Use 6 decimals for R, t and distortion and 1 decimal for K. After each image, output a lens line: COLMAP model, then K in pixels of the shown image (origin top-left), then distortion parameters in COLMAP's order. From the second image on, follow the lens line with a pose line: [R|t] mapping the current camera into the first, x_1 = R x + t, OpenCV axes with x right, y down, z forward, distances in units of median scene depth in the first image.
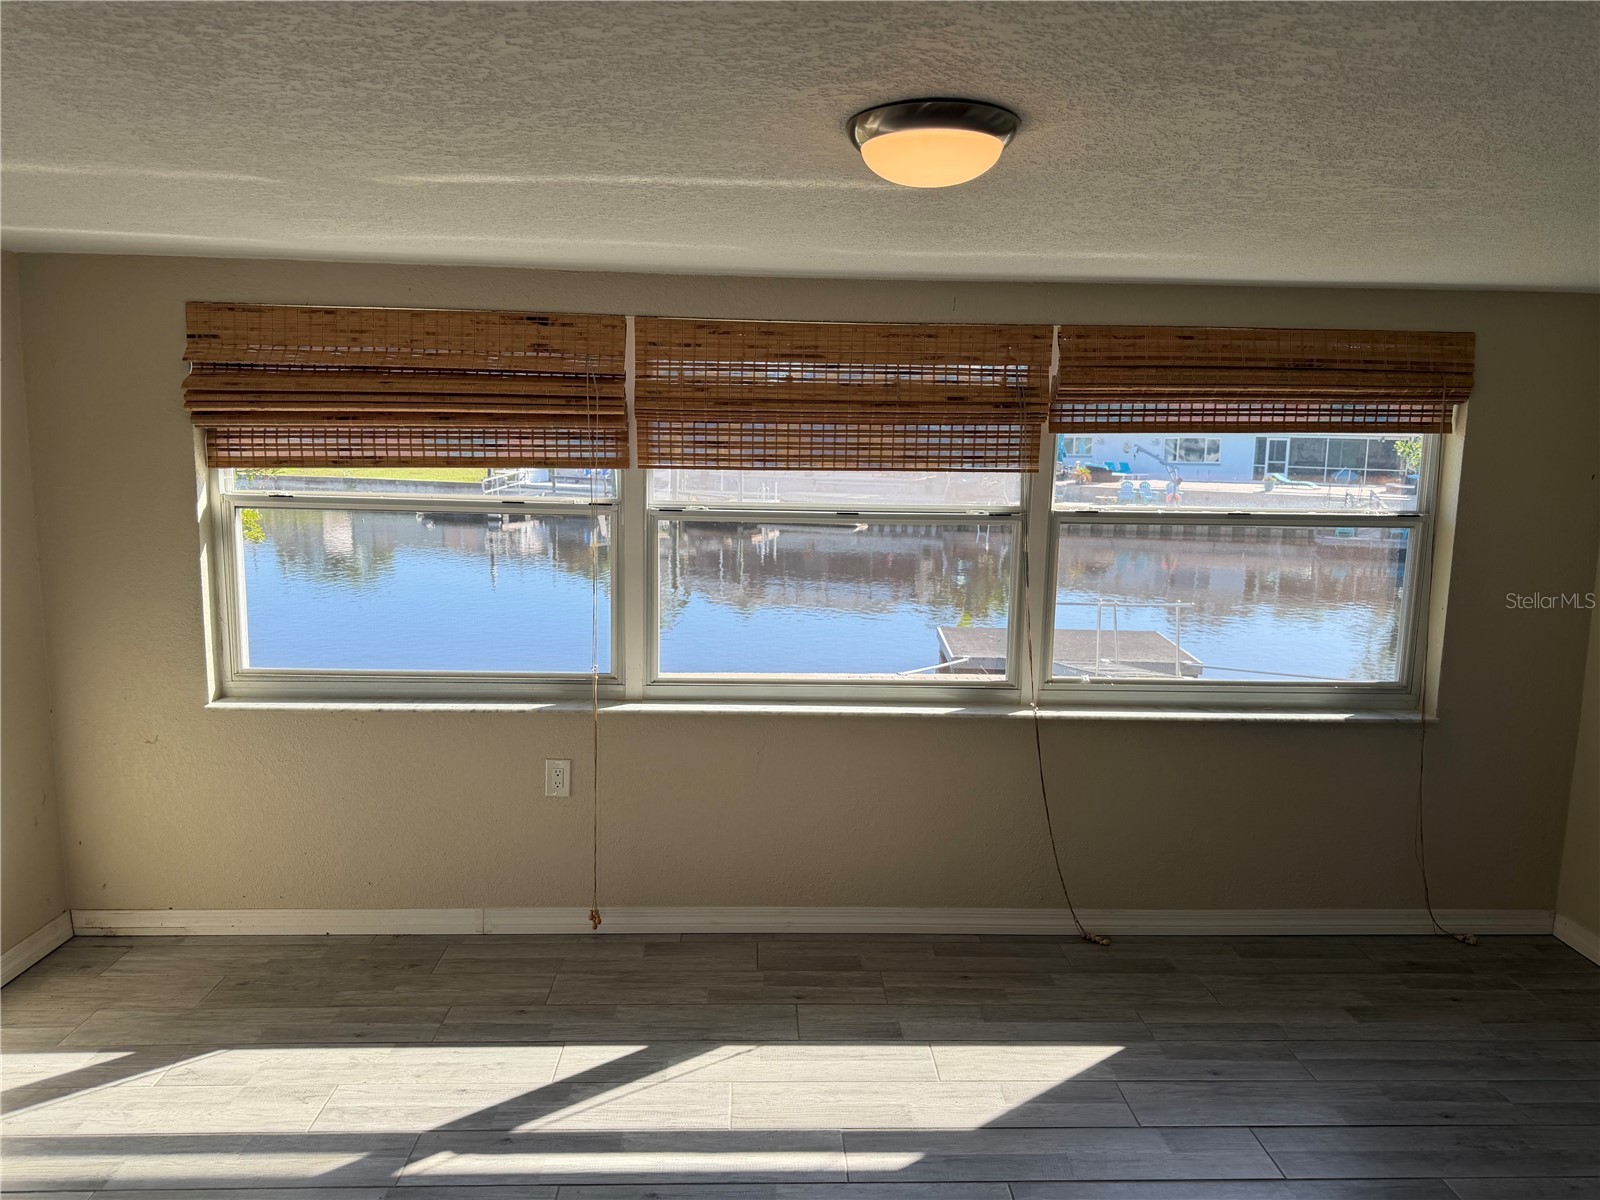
lens RADIAL K [[1134.0, 0, 805.4], [0, 1134.0, 594.3], [0, 0, 1]] dist [0.065797, -0.086598]
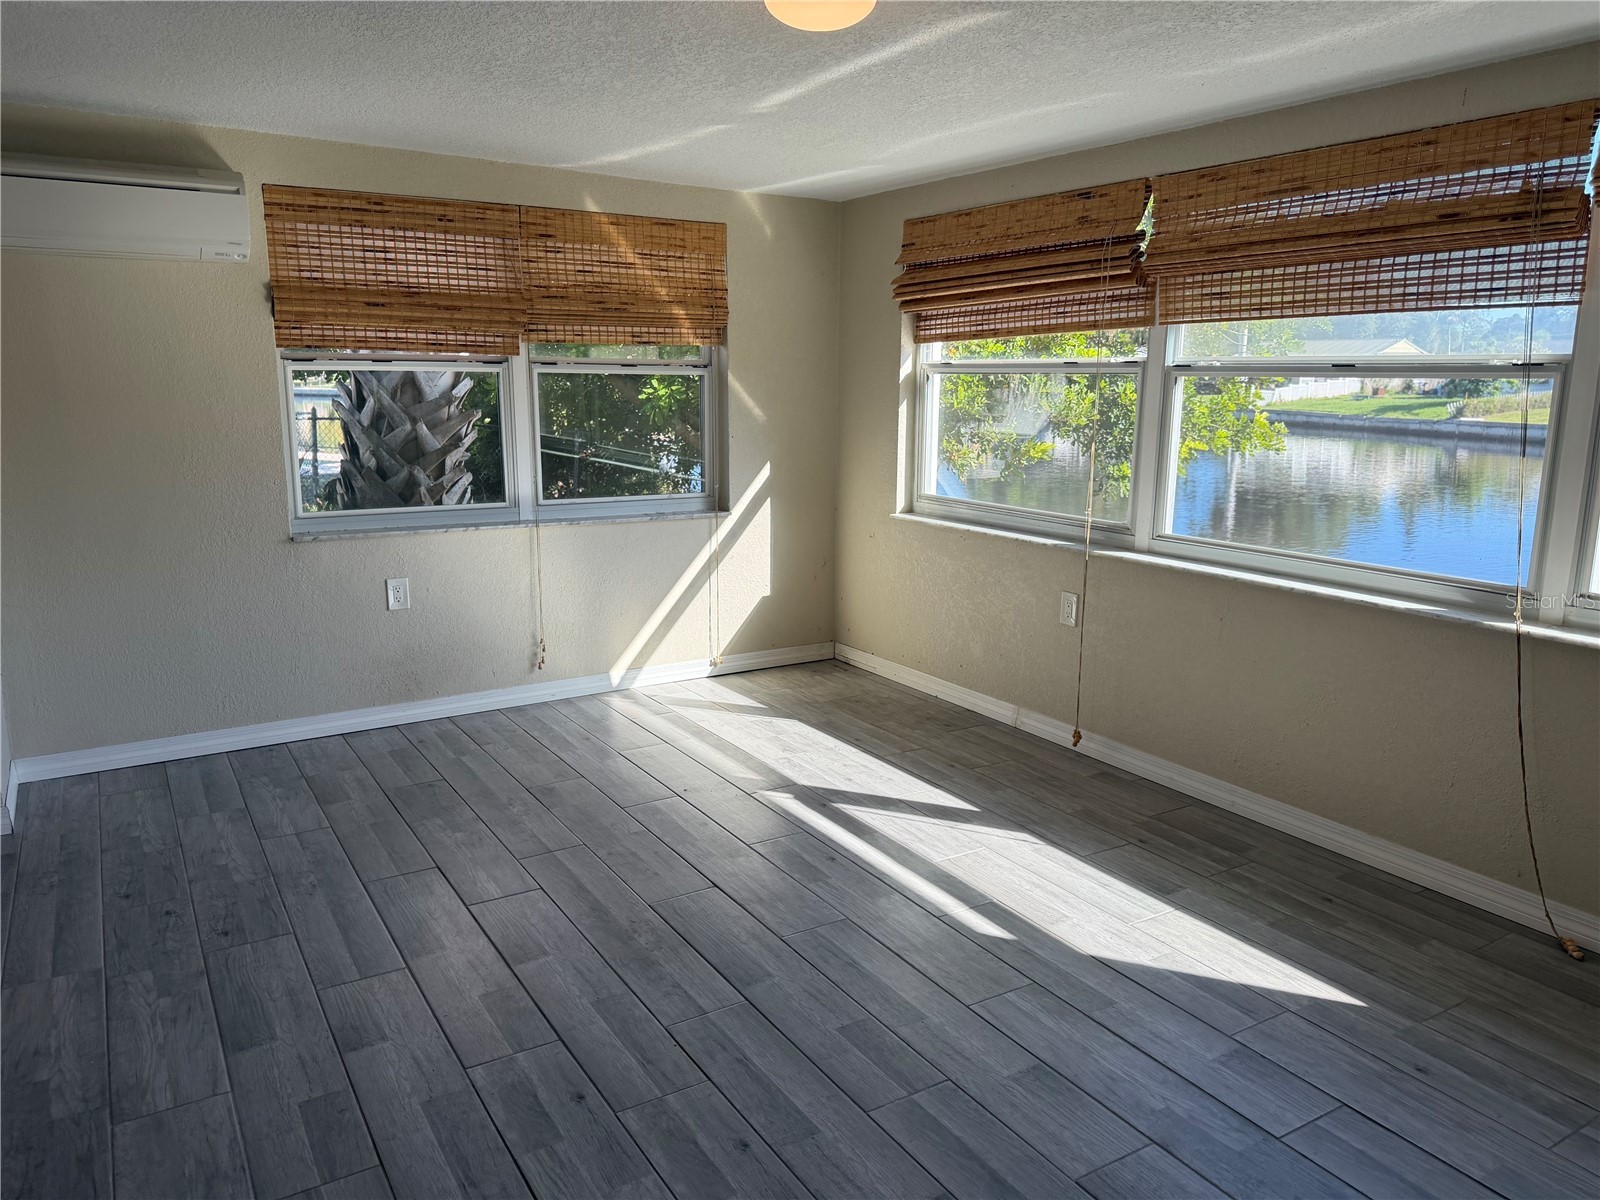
lens RADIAL K [[1134.0, 0, 797.8], [0, 1134.0, 599.5], [0, 0, 1]] dist [0.065797, -0.086598]
pose [[0.488454, 0.154930, -0.858725, 0.641718], [-0.120428, 0.986663, 0.109512, 0.062640], [0.864239, 0.049923, 0.500598, 0.203475]]
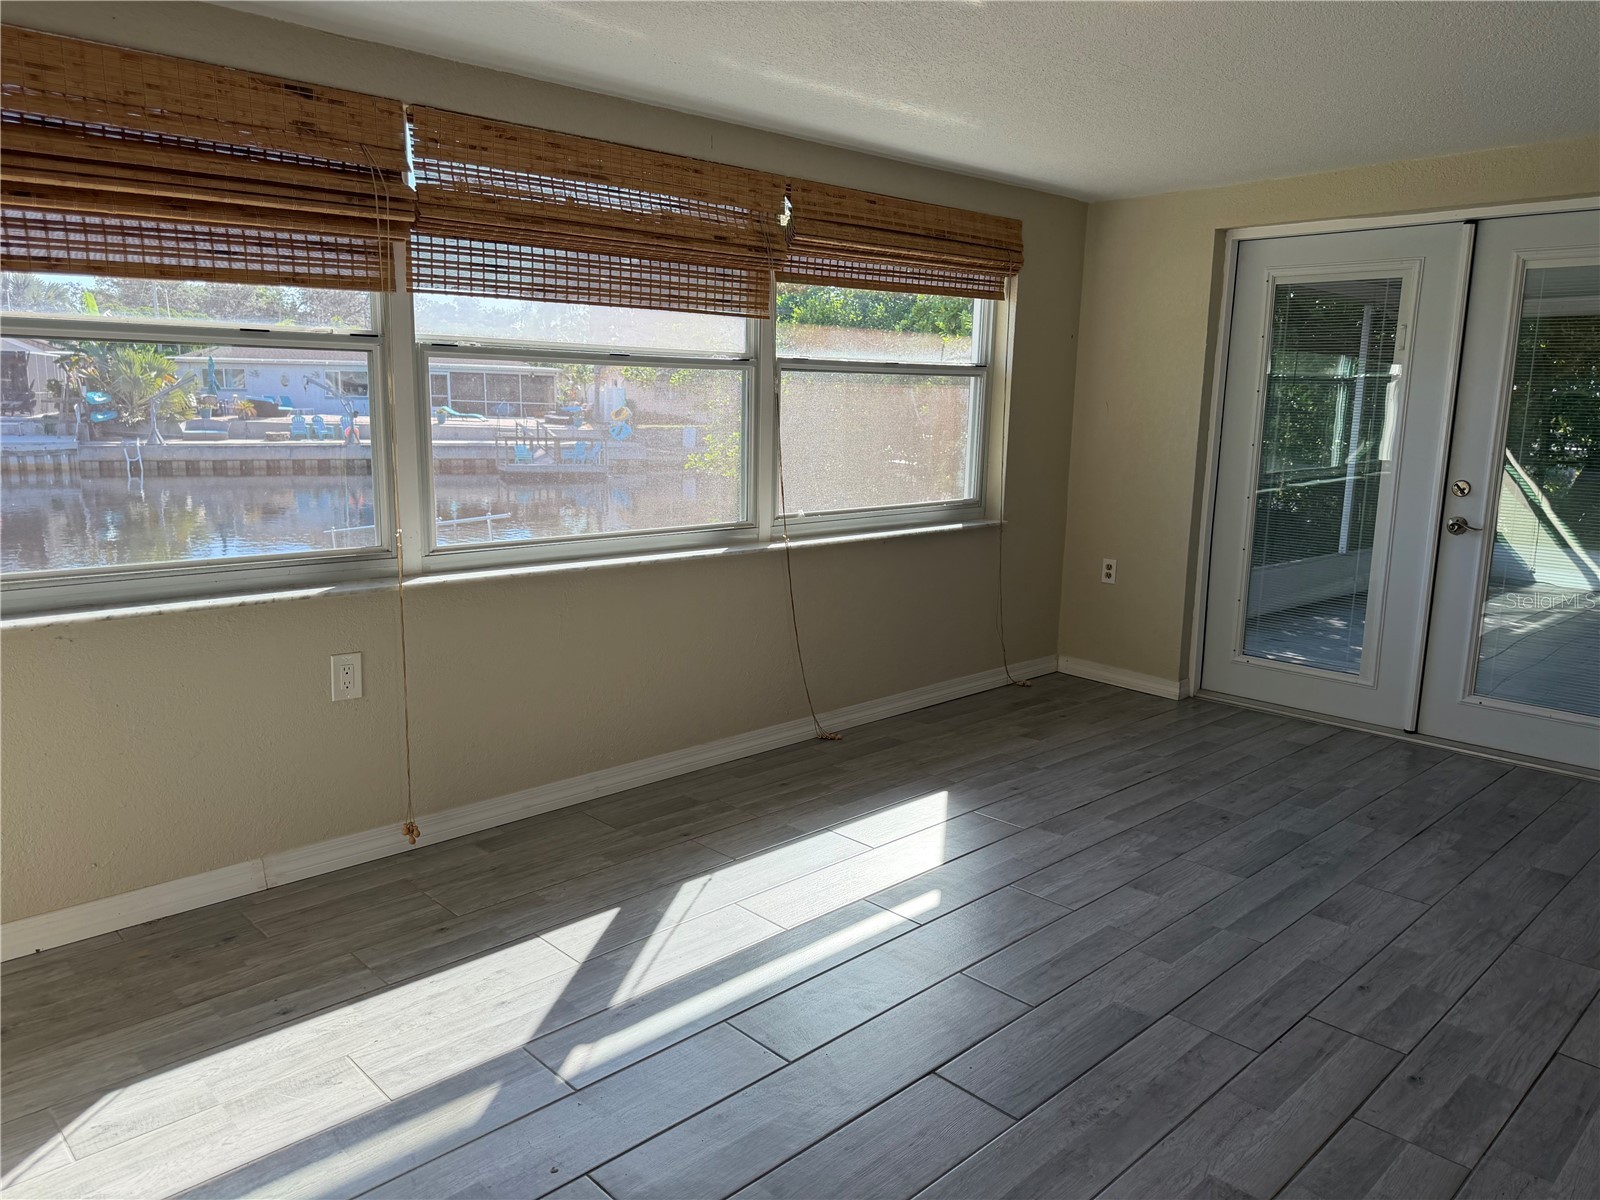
lens RADIAL K [[1134.0, 0, 801.2], [0, 1134.0, 597.1], [0, 0, 1]] dist [0.065797, -0.086598]
pose [[0.749126, -0.123582, 0.650798, -0.515983], [0.088868, 0.992312, 0.086138, 0.065442], [-0.656440, -0.006693, 0.754349, 0.174223]]
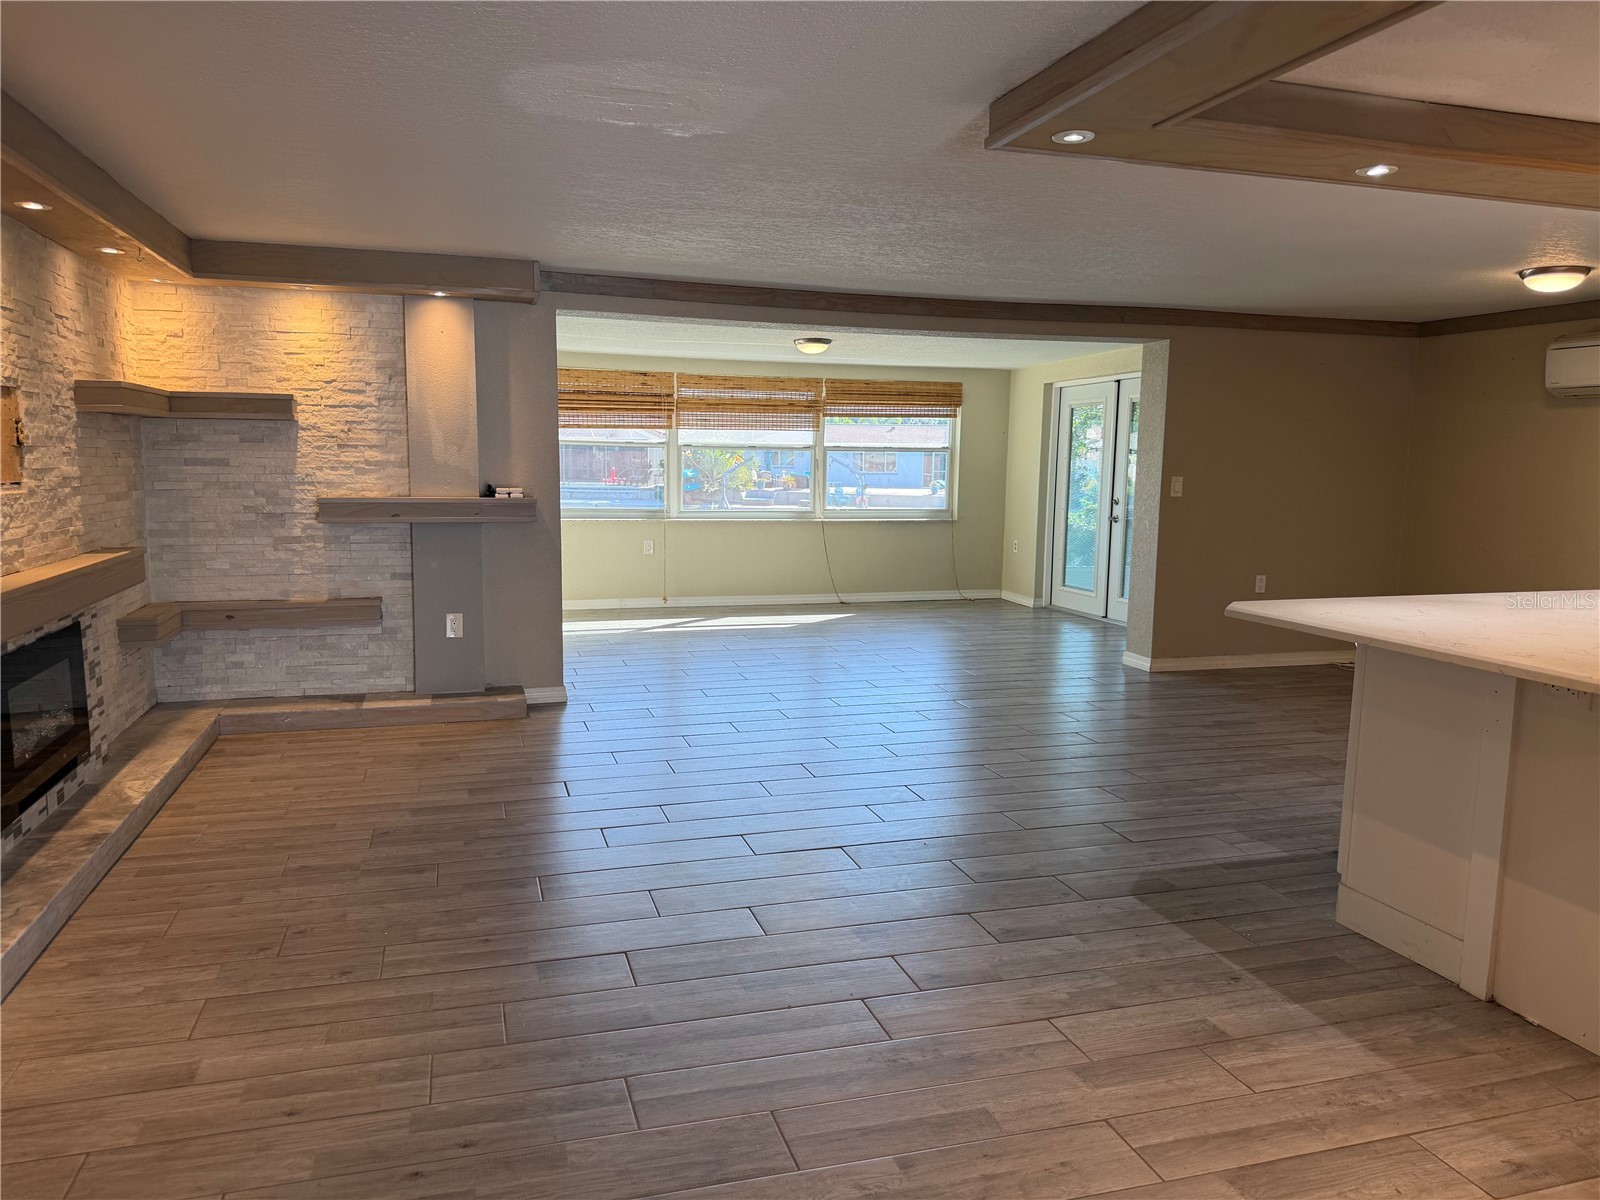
lens RADIAL K [[1134.0, 0, 808.8], [0, 1134.0, 595.3], [0, 0, 1]] dist [0.065797, -0.086598]
pose [[0.964961, -0.036907, 0.259785, -0.564568], [0.041251, 0.999085, -0.011288, 0.328917], [-0.259131, 0.021609, 0.965601, -1.687418]]
